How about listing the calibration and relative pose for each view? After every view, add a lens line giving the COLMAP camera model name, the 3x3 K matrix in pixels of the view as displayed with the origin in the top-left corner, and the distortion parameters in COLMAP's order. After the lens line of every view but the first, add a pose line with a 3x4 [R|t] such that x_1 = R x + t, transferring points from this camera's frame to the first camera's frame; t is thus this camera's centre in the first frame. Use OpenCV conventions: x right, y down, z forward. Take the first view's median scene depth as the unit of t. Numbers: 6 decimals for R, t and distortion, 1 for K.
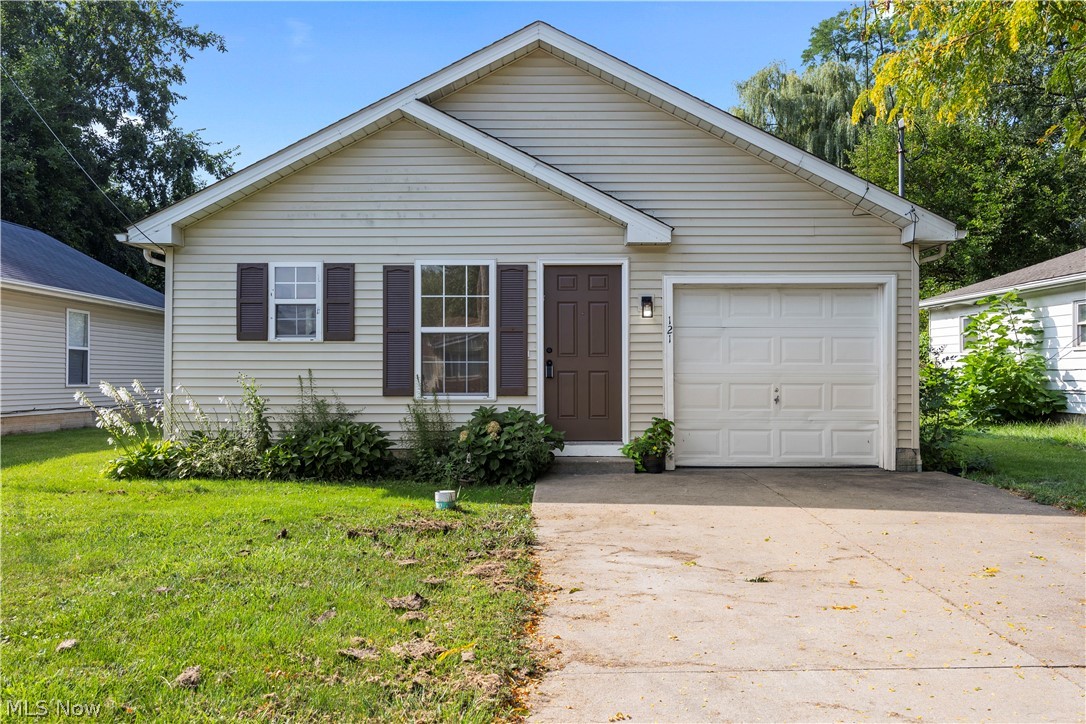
lens RADIAL K [[926.3, 0, 543.1], [0, 926.3, 368.8], [0, 0, 1]] dist [0.001863, 0.004349]
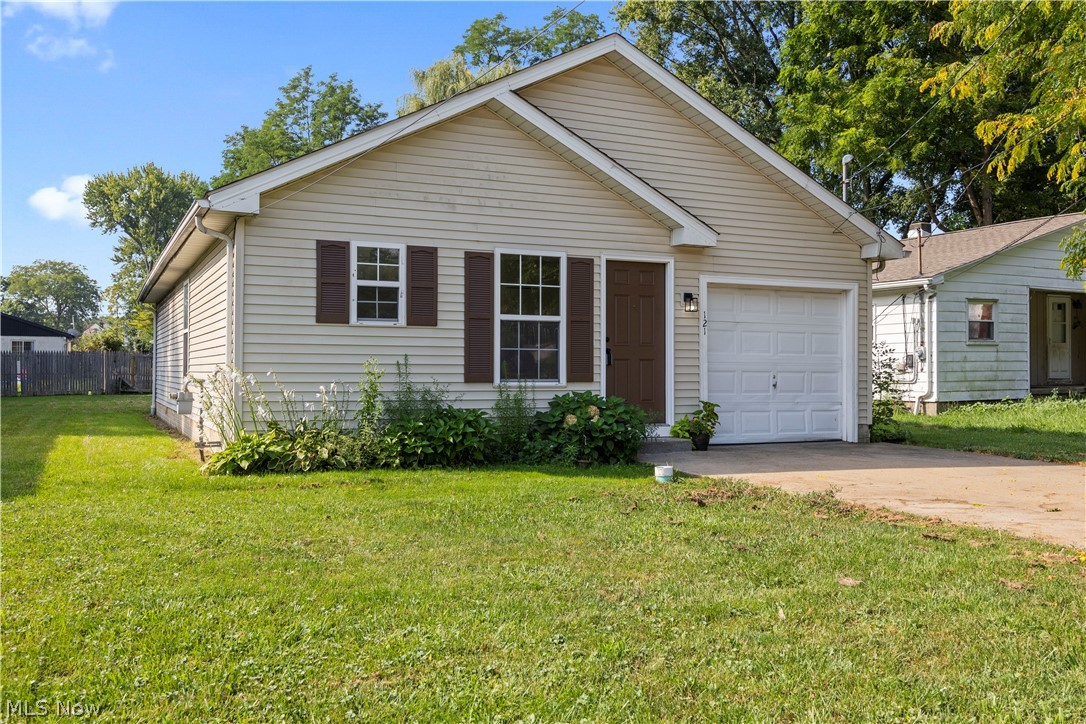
lens RADIAL K [[979.6, 0, 542.7], [0, 979.6, 359.7], [0, 0, 1]] dist [0.004814, -0.002175]
pose [[0.895867, 0.009181, 0.444228, -0.565257], [-0.008010, 0.999958, -0.004512, 0.009096], [-0.444250, 0.000483, 0.895903, 0.019103]]
